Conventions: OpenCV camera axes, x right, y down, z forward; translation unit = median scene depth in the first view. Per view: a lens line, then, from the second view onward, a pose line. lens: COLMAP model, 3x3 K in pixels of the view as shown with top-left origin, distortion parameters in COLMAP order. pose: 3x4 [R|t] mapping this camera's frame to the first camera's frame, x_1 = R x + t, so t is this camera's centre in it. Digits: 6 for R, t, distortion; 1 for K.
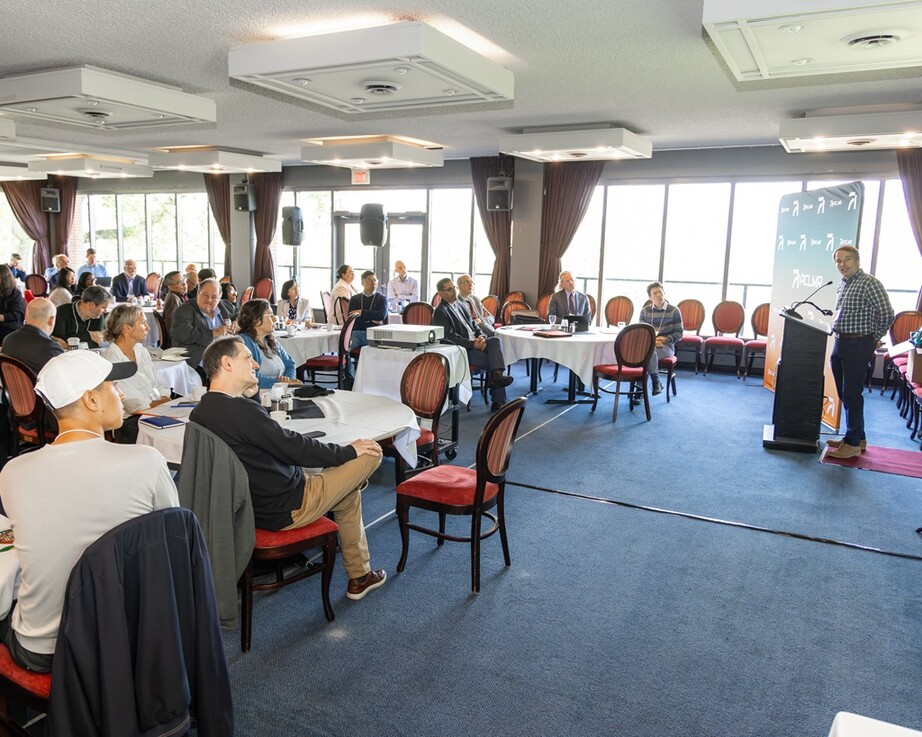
lens RADIAL K [[748.1, 0, 461.0], [0, 748.1, 368.5], [0, 0, 1]] dist [0.000841, -0.001076]
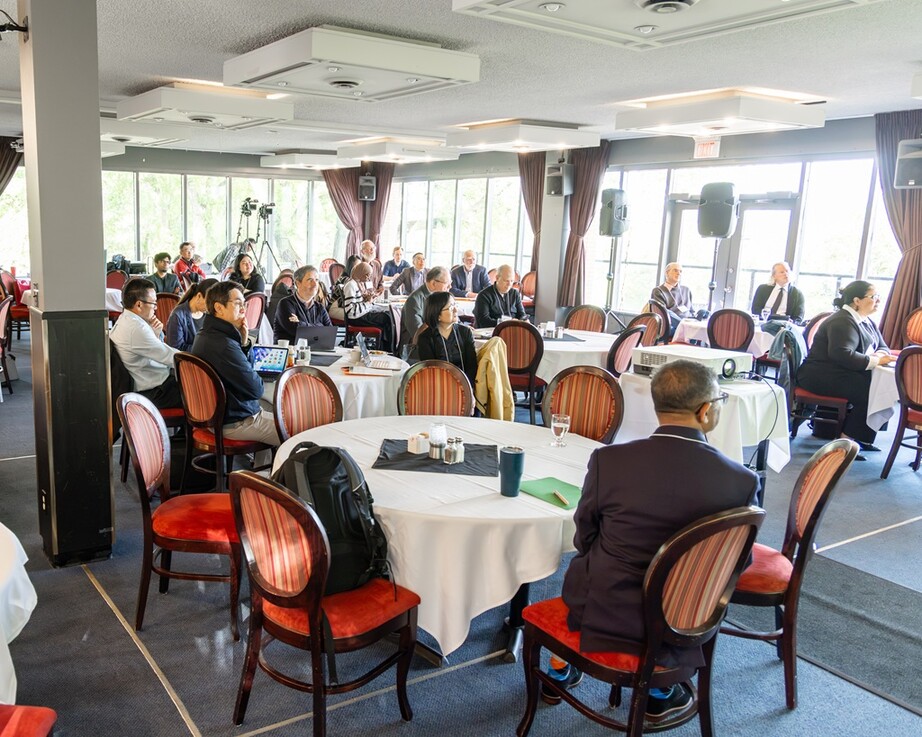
lens RADIAL K [[748.1, 0, 461.0], [0, 748.1, 368.5], [0, 0, 1]] dist [0.000841, -0.001076]
pose [[0.842069, 0.097898, -0.530411, 0.090431], [-0.096367, 0.994874, 0.030633, -0.030059], [0.530691, 0.025318, 0.847187, 0.224343]]
